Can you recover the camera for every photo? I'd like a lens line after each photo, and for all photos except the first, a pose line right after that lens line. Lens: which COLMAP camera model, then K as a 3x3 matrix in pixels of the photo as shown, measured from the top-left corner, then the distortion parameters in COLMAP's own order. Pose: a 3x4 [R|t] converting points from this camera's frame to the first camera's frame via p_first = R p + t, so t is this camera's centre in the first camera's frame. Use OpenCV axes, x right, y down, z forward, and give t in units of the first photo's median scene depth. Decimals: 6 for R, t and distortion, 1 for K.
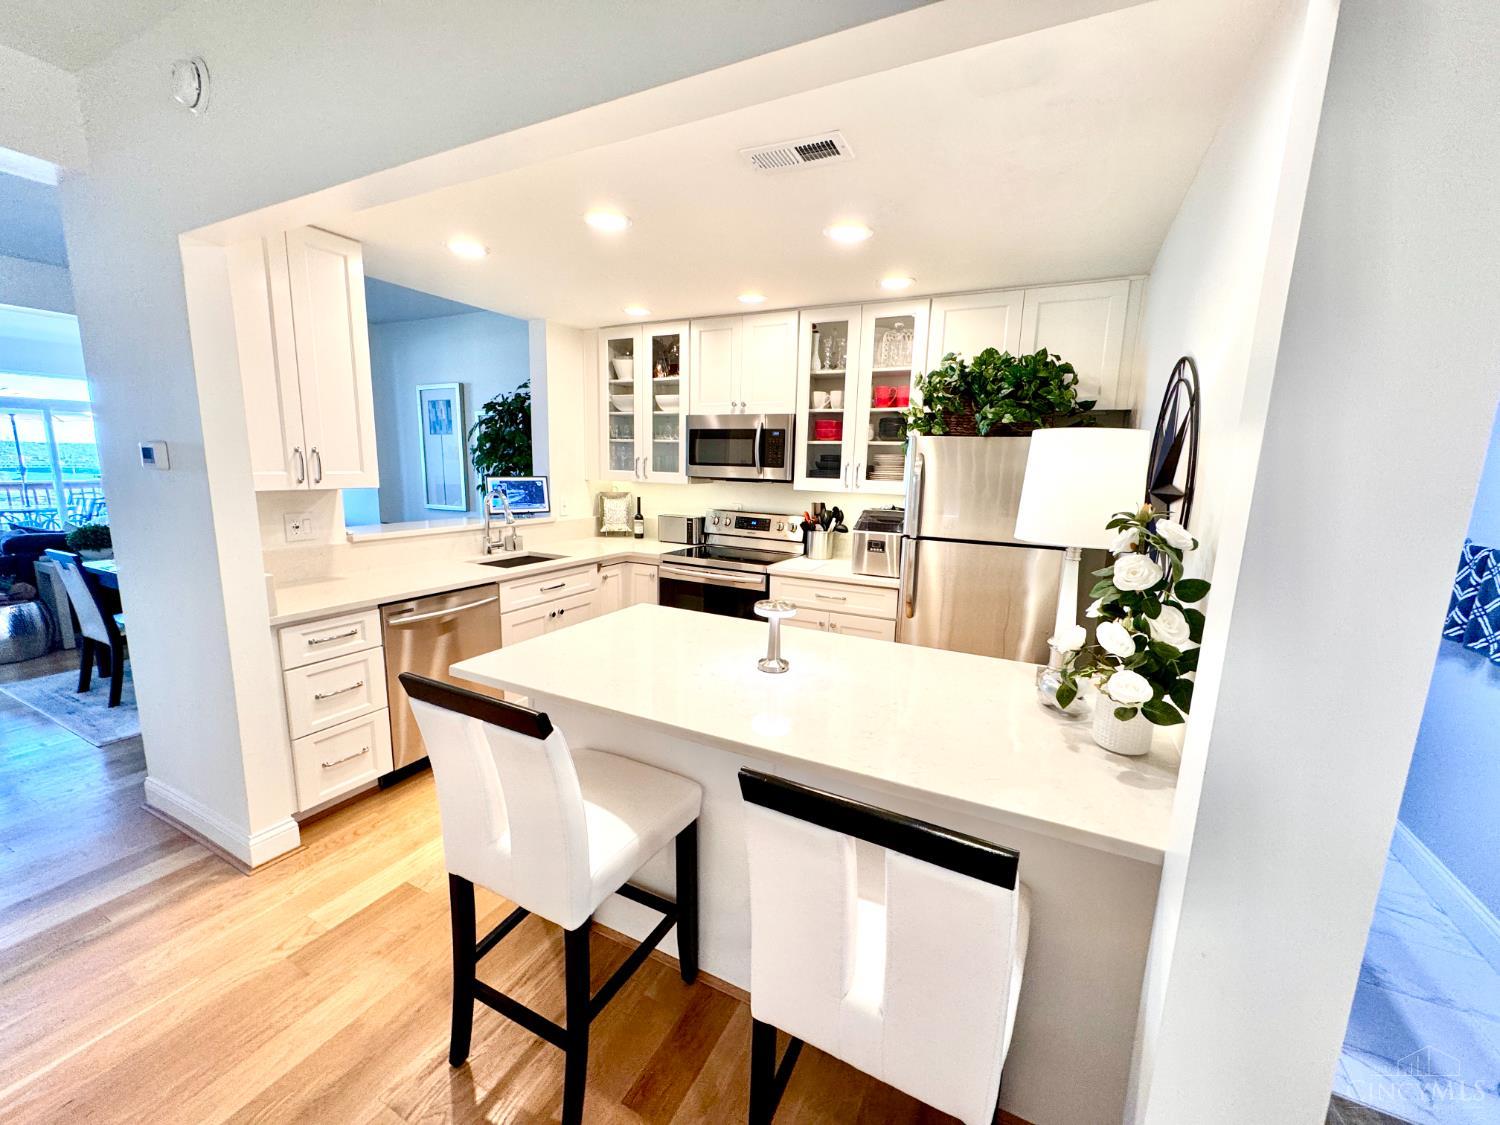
lens RADIAL K [[600.7, 0, 747.2], [0, 600.7, 561.6], [0, 0, 1]] dist [-0.001741, -0.000010]
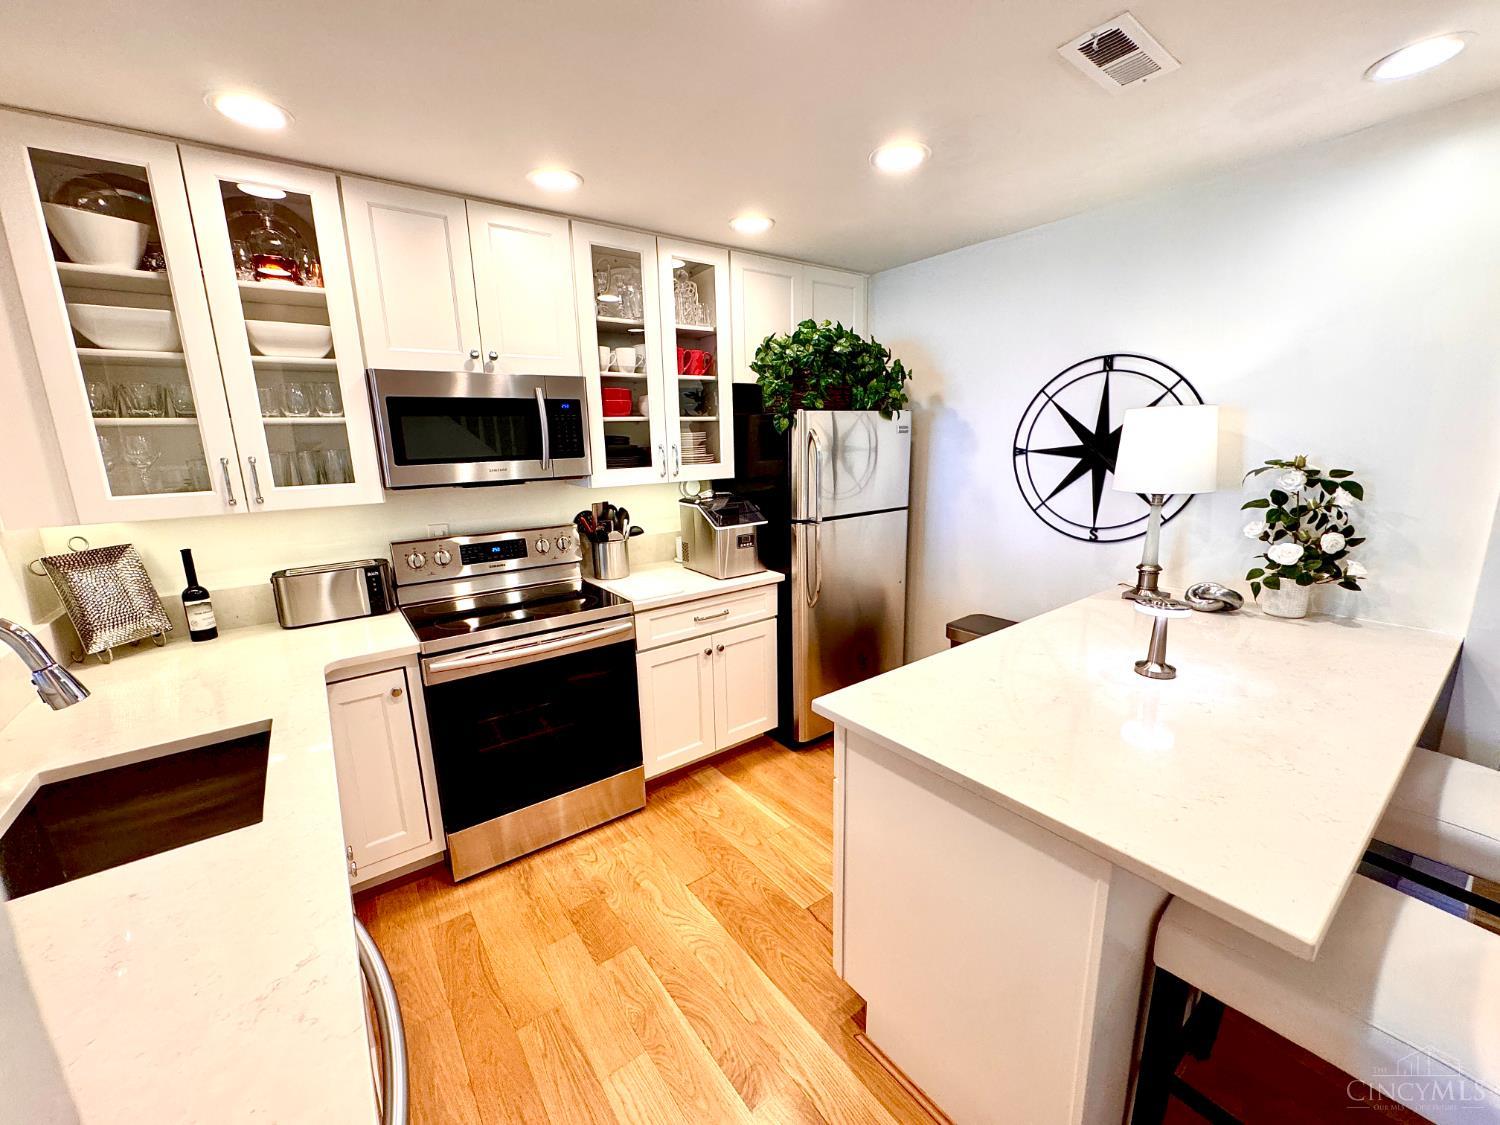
lens RADIAL K [[600.7, 0, 747.2], [0, 600.7, 561.6], [0, 0, 1]] dist [-0.001741, -0.000010]
pose [[0.447167, -0.218400, 0.867377, -0.427755], [0.184239, 0.971427, 0.149617, -0.100200], [-0.875270, 0.092901, 0.474628, 0.483884]]
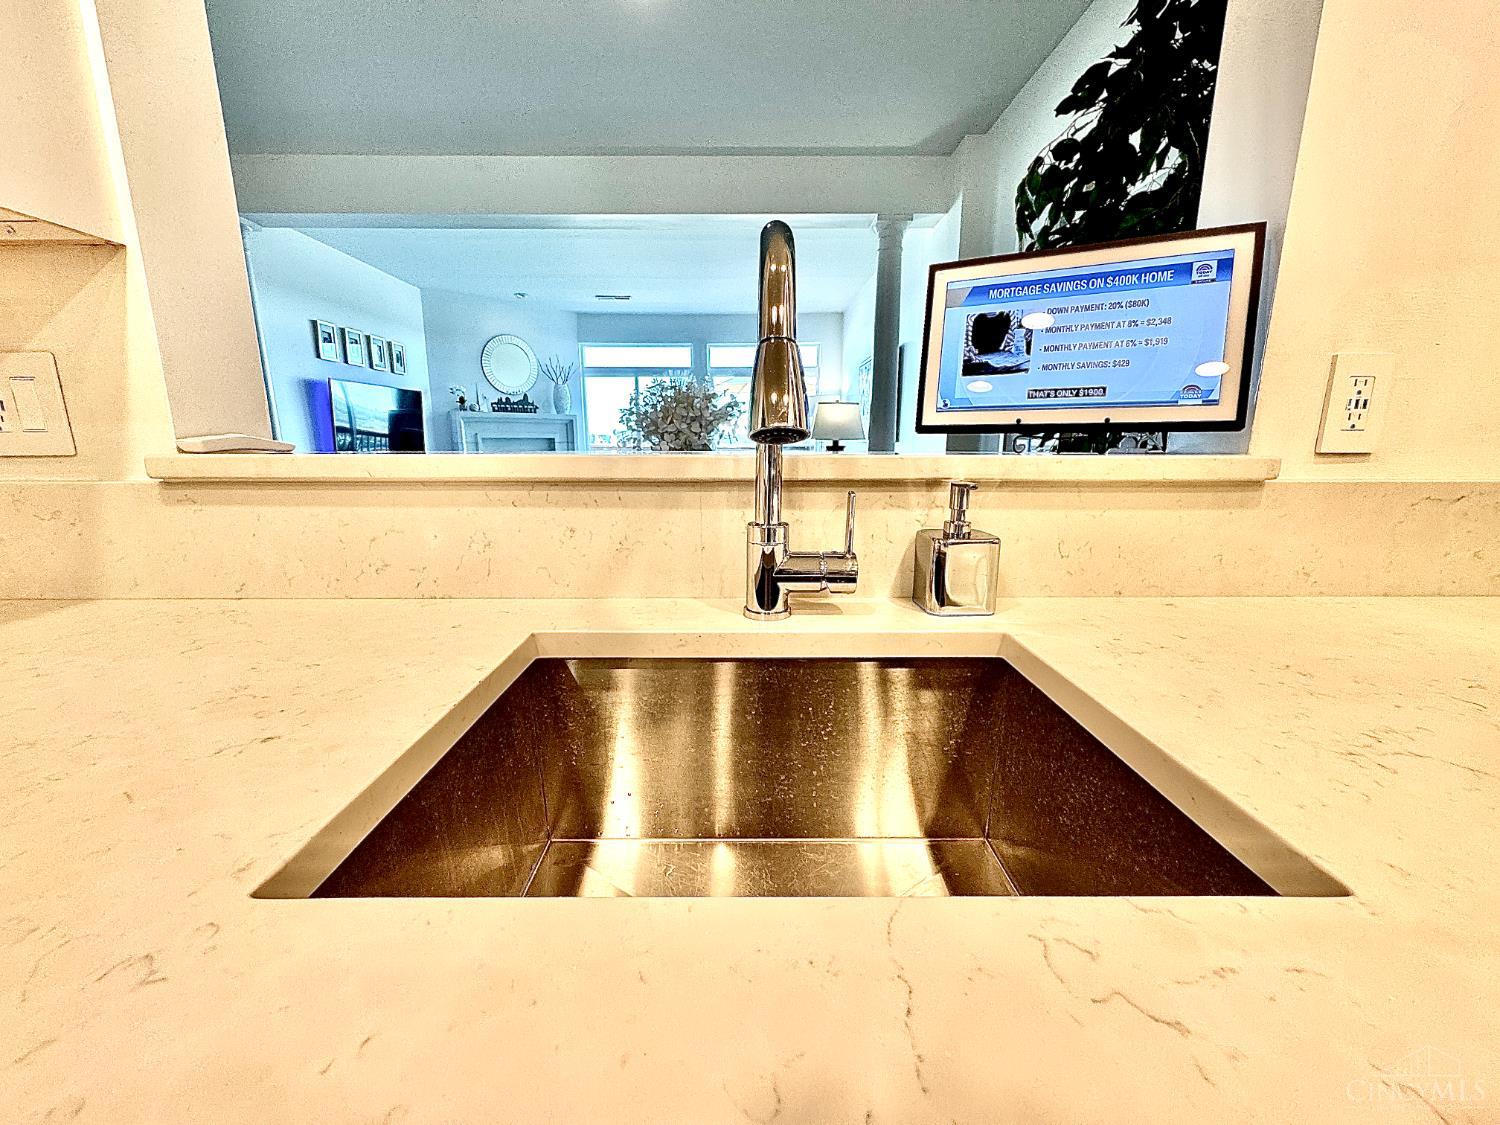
lens RADIAL K [[600.7, 0, 747.2], [0, 600.7, 561.6], [0, 0, 1]] dist [-0.001741, -0.000010]
pose [[0.459108, 0.159054, -0.874026, -0.241074], [-0.135444, 0.984872, 0.108080, -0.043608], [0.877995, 0.068761, 0.473706, 0.815632]]
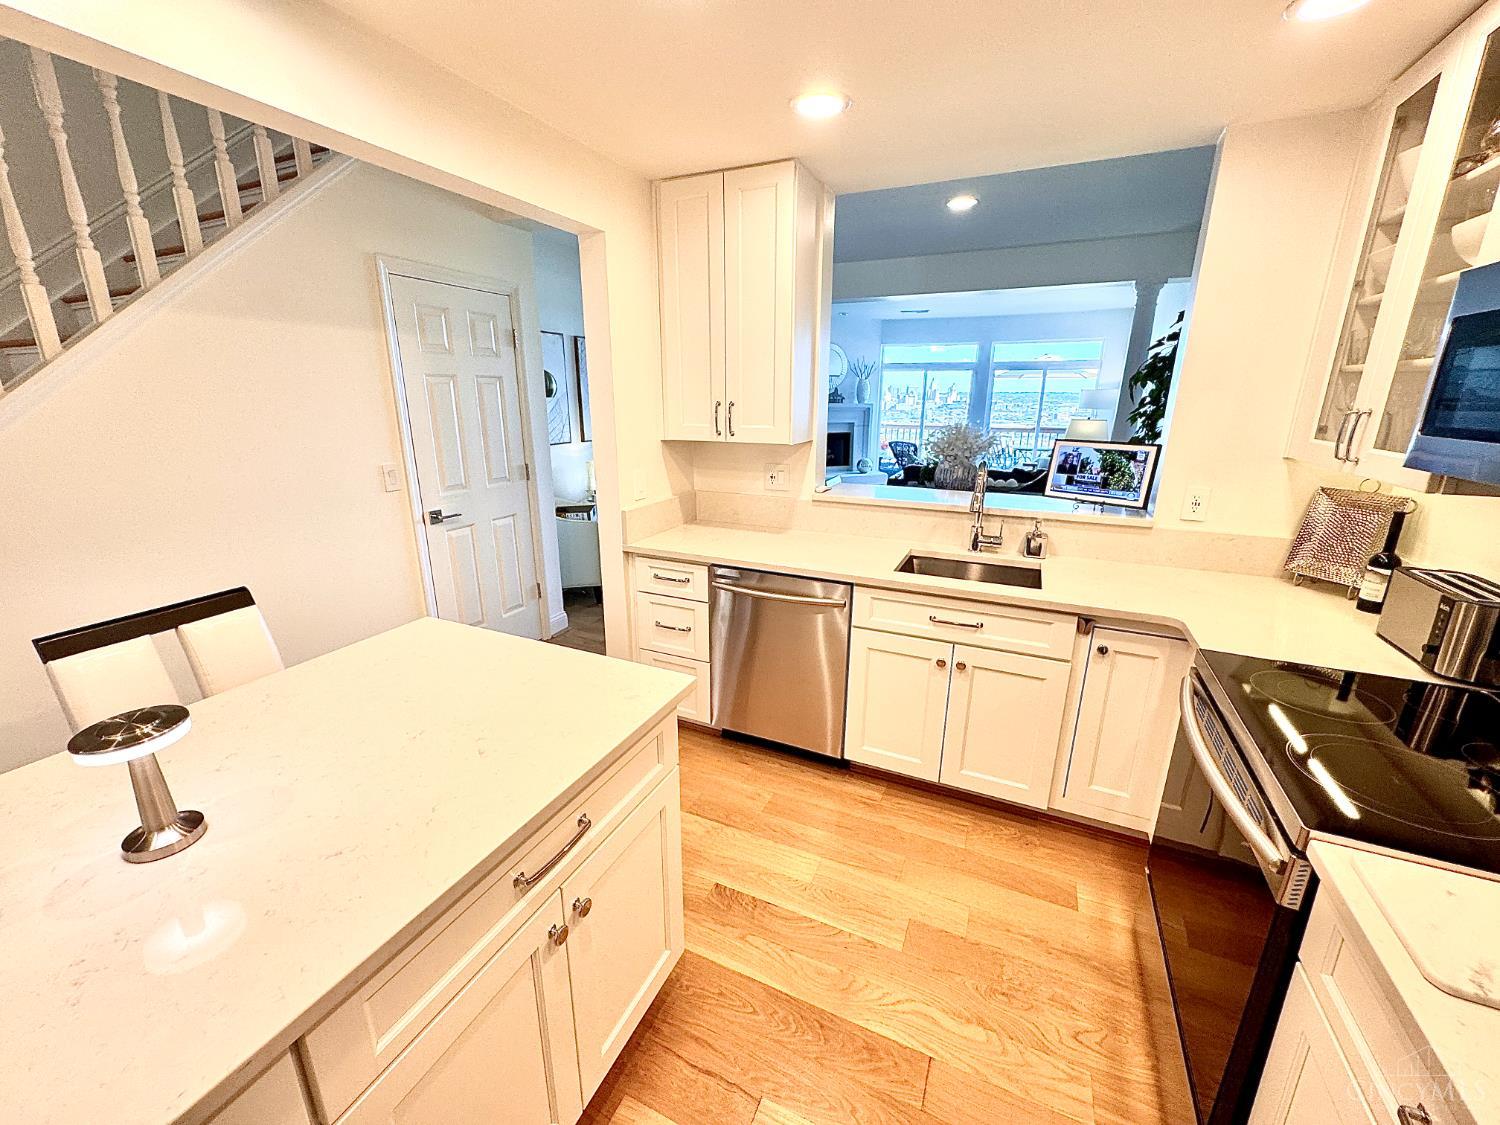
lens RADIAL K [[600.7, 0, 747.2], [0, 600.7, 561.6], [0, 0, 1]] dist [-0.001741, -0.000010]
pose [[0.038873, 0.246985, -0.968239, 0.215827], [-0.167686, 0.956843, 0.237346, -0.110144], [0.985074, 0.153134, 0.078611, 0.622006]]
